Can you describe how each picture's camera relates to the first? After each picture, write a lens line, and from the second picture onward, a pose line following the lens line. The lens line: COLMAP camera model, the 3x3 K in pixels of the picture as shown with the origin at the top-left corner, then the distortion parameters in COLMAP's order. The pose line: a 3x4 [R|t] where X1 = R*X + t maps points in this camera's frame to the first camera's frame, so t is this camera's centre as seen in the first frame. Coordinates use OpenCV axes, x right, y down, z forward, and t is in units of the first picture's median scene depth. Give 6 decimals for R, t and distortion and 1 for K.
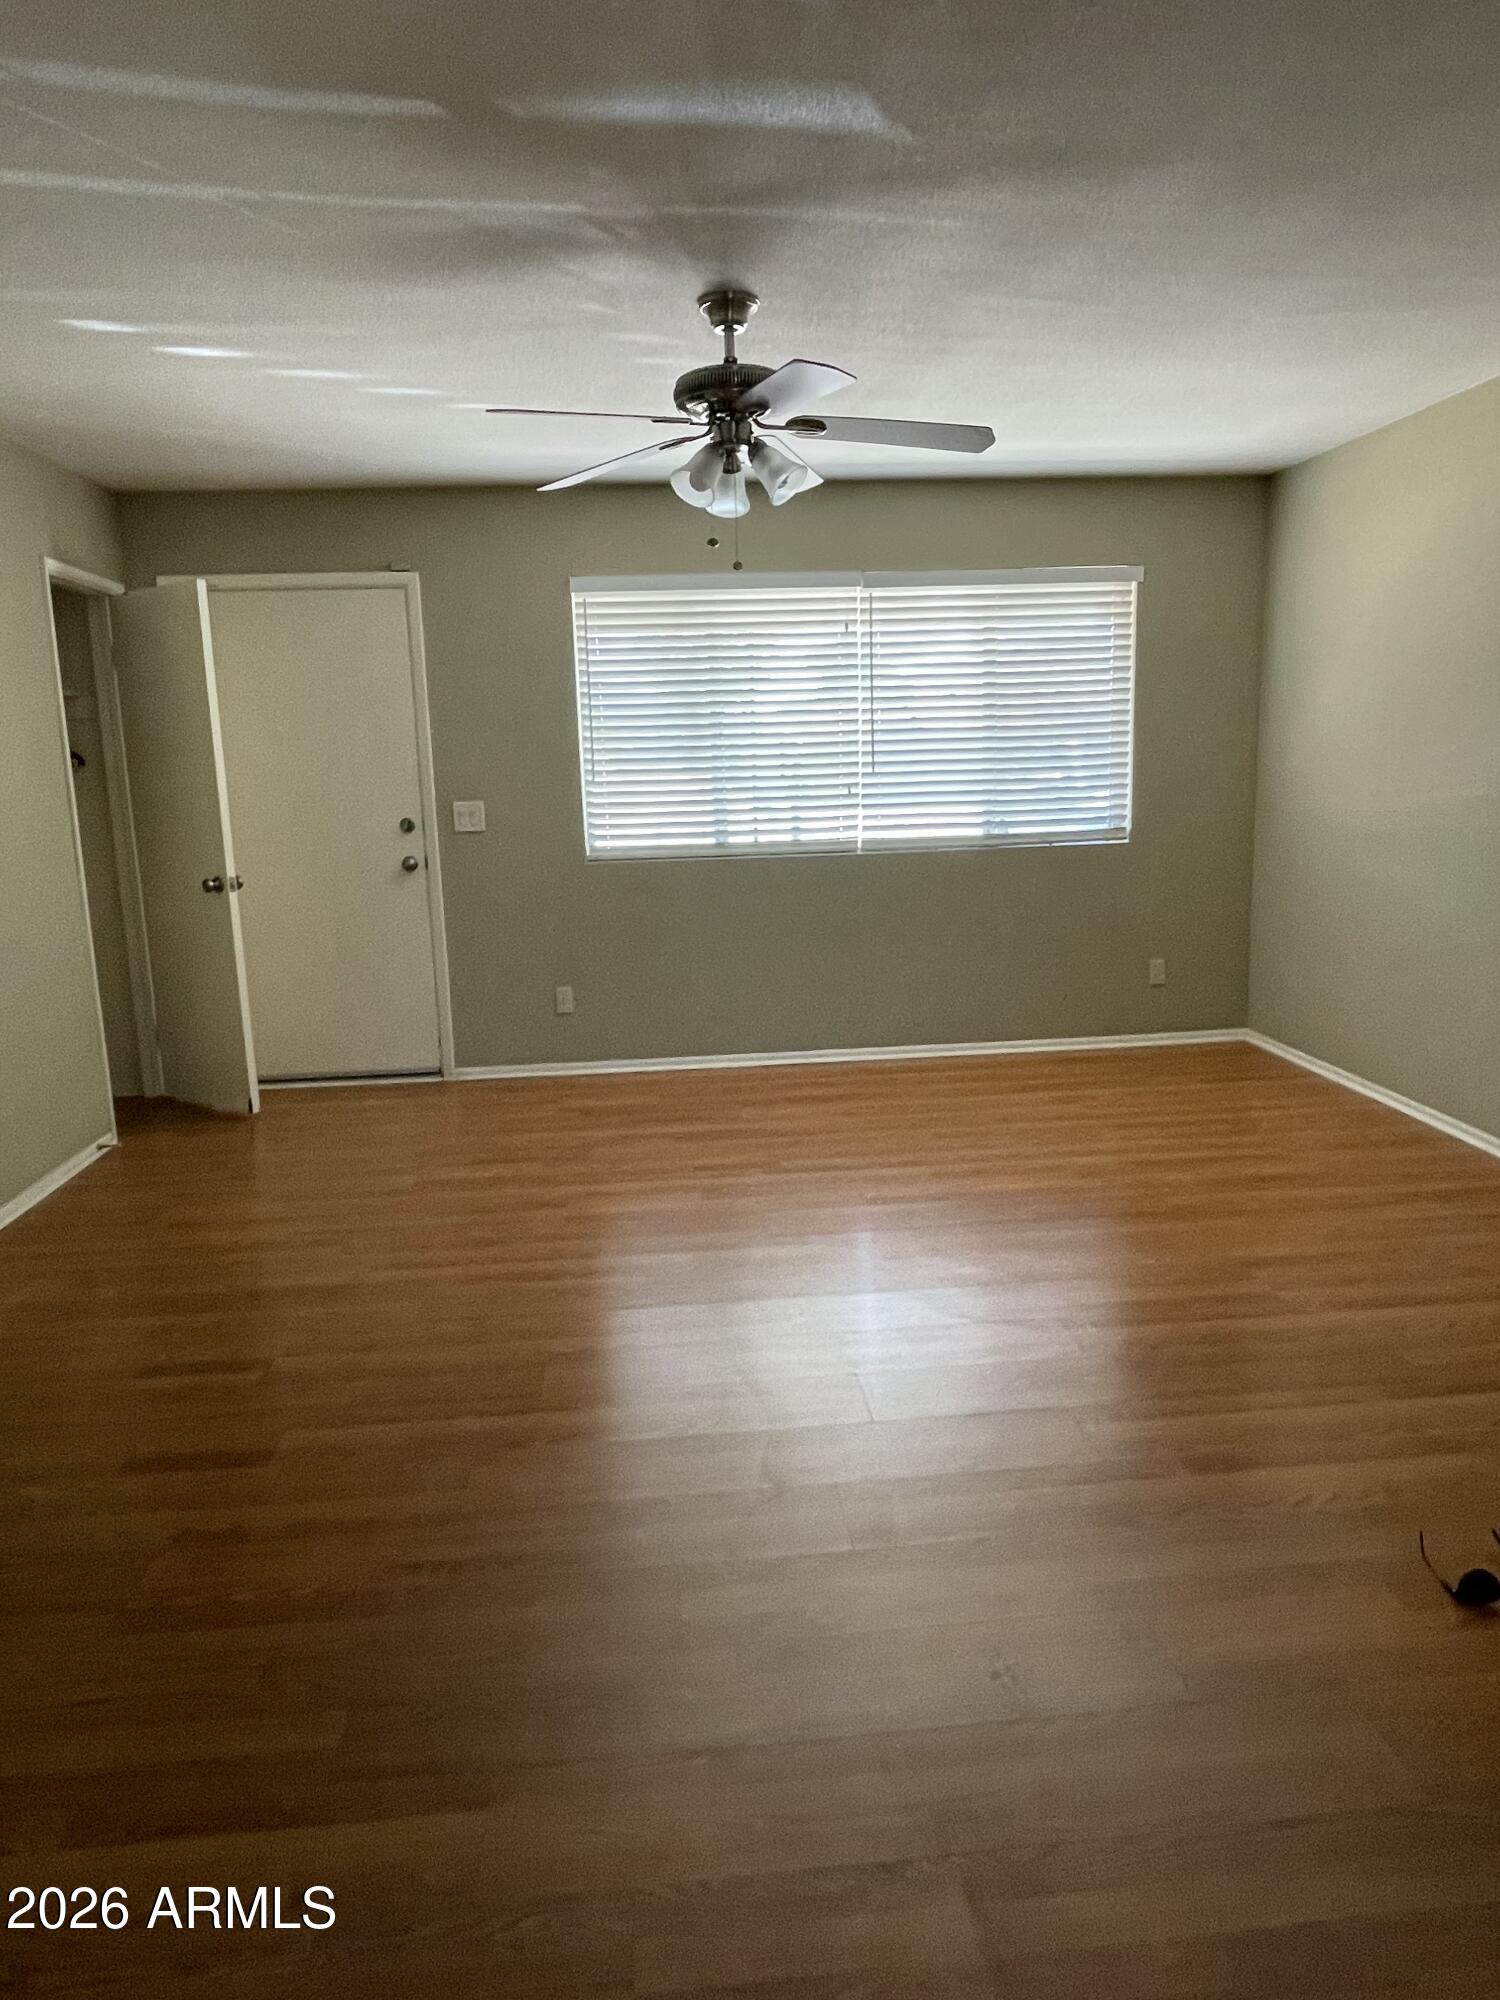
lens RADIAL K [[1285.7, 0, 751.6], [0, 1285.7, 1002.9], [0, 0, 1]] dist [-0.012253, -0.000340]
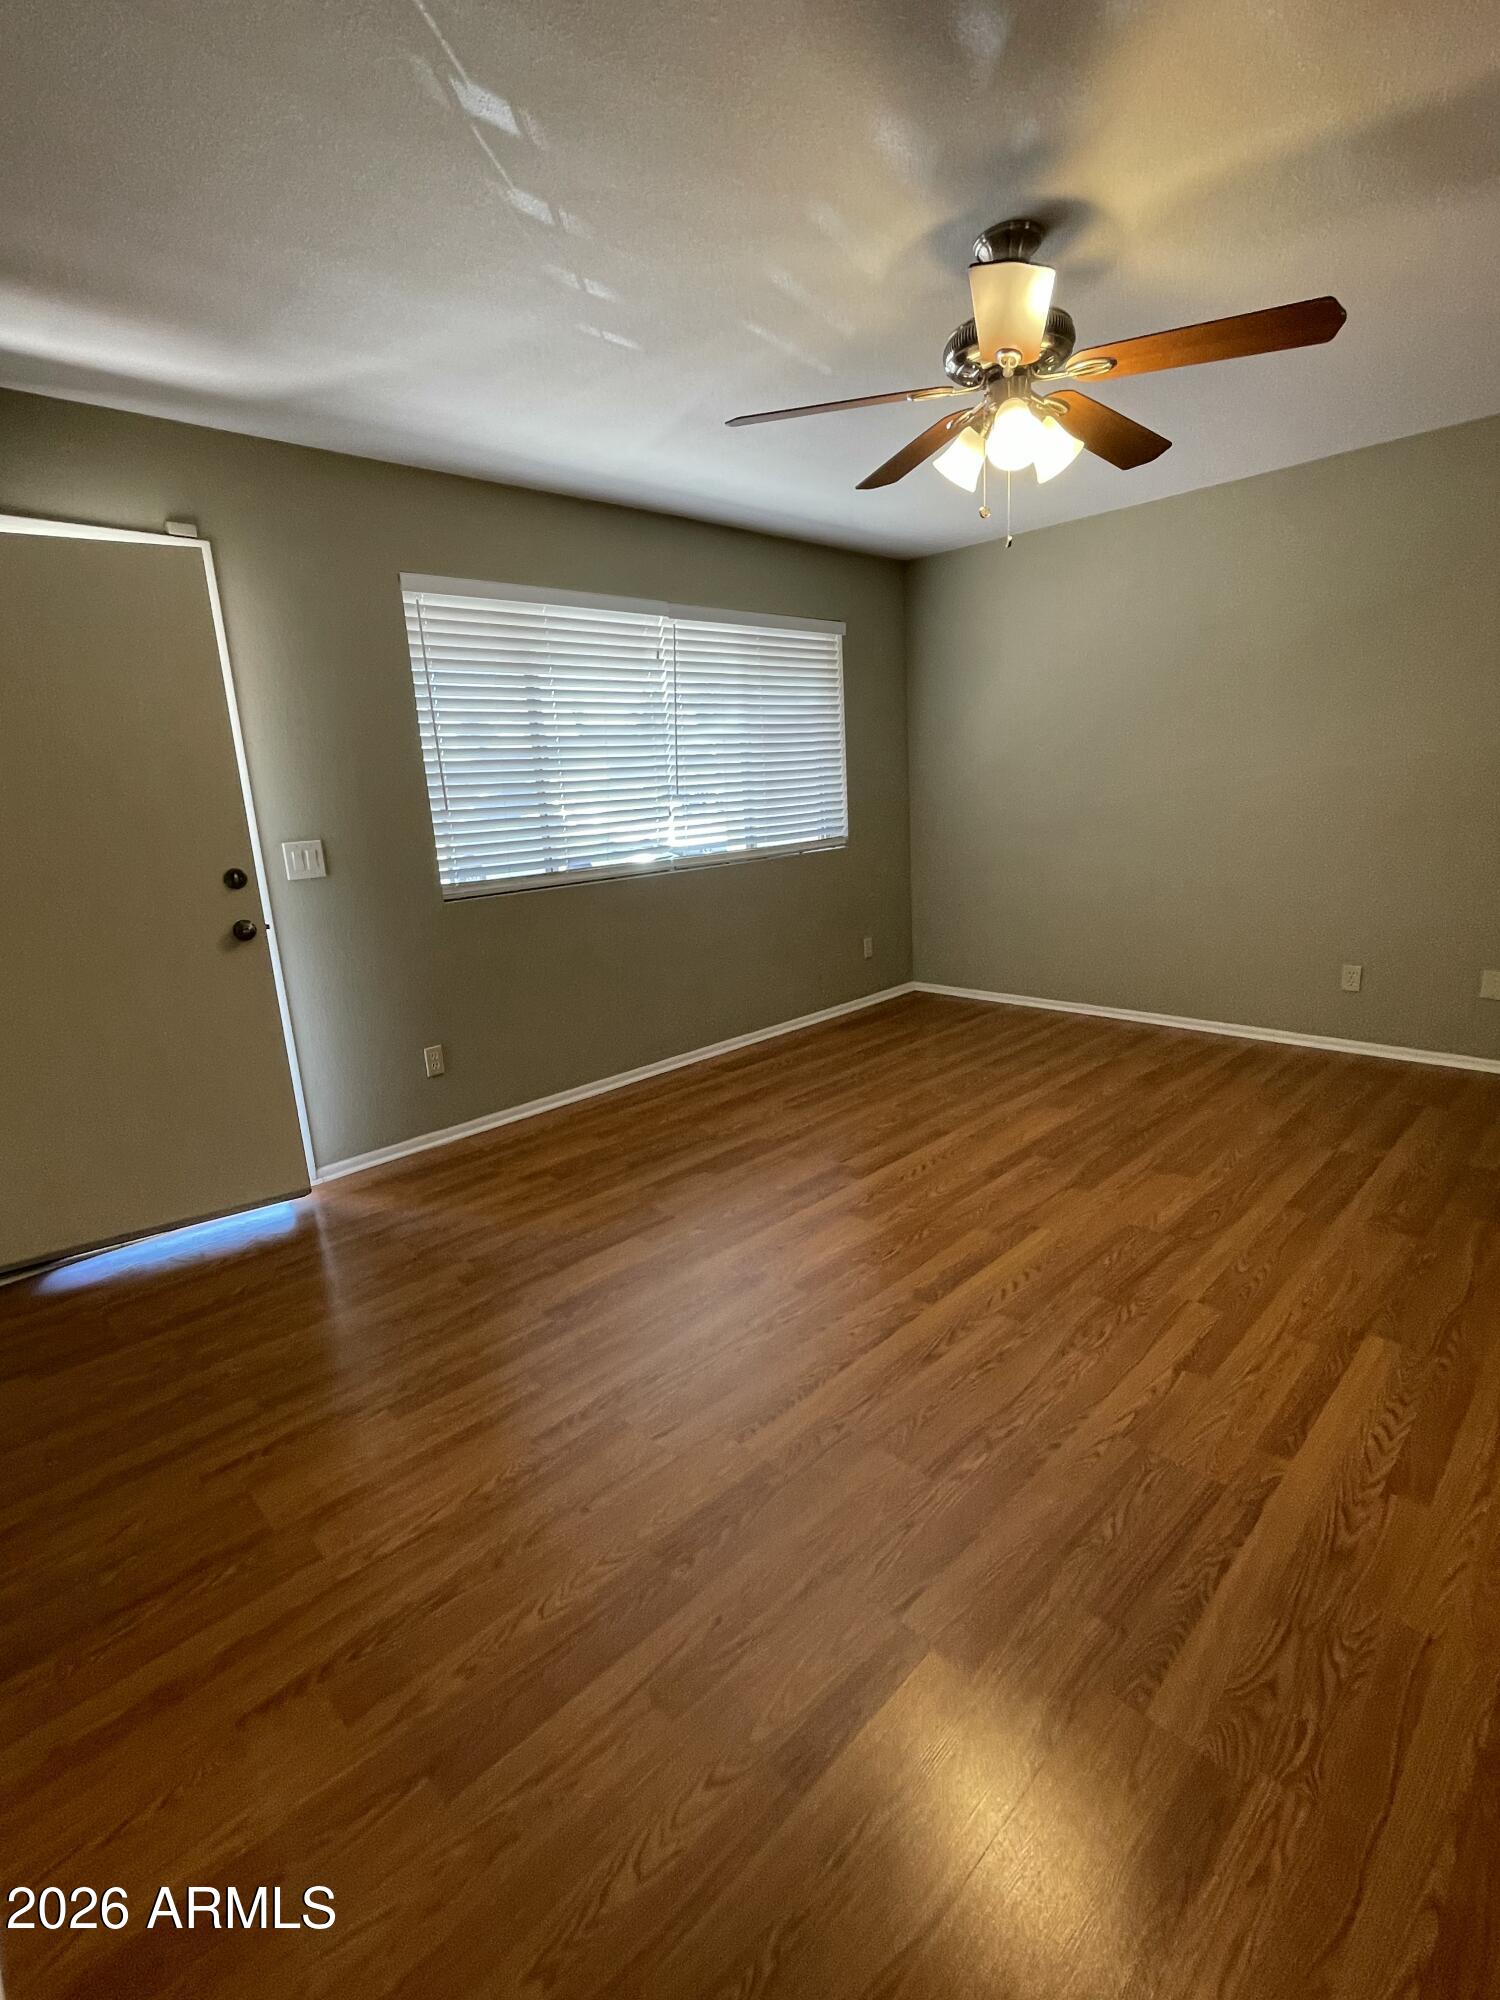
lens RADIAL K [[926.9, 0, 784.8], [0, 926.9, 1001.3], [0, 0, 1]] dist [-0.008798, 0.002376]
pose [[0.794235, -0.157716, 0.586786, -0.328899], [0.161379, 0.985795, 0.046529, -0.031845], [-0.585789, 0.057740, 0.808404, 0.341268]]
